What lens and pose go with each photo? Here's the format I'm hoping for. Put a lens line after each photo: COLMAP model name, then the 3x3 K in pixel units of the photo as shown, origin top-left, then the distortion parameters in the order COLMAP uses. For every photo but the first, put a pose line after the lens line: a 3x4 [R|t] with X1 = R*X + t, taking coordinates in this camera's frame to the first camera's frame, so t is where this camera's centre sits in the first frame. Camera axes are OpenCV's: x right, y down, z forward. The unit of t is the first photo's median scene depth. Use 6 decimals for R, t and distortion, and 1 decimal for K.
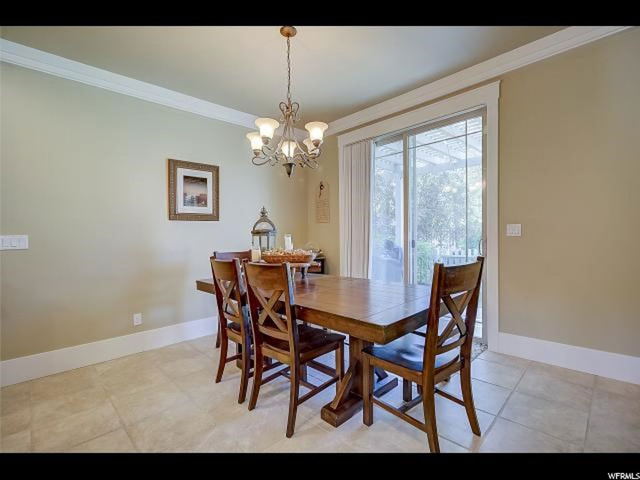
lens RADIAL K [[297.0, 0, 335.8], [0, 297.0, 239.0], [0, 0, 1]] dist [-0.011878, 0.002778]
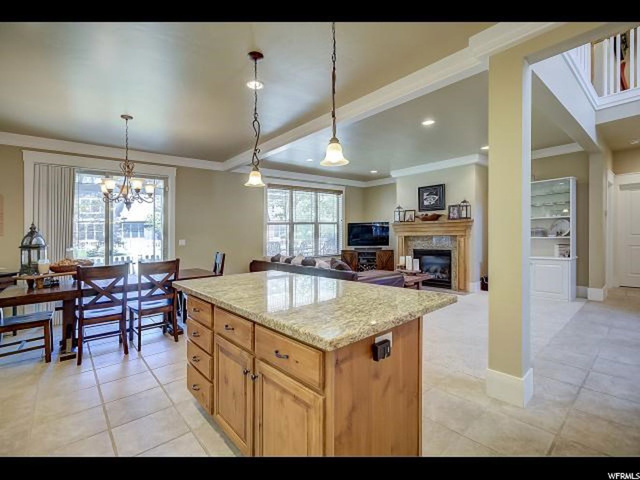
lens RADIAL K [[297.0, 0, 315.5], [0, 297.0, 240.5], [0, 0, 1]] dist [-0.011878, 0.002778]
pose [[0.098905, -0.001697, 0.995095, -1.110411], [0.034789, 0.999393, -0.001754, -0.006416], [-0.994489, 0.034792, 0.098904, -0.096390]]
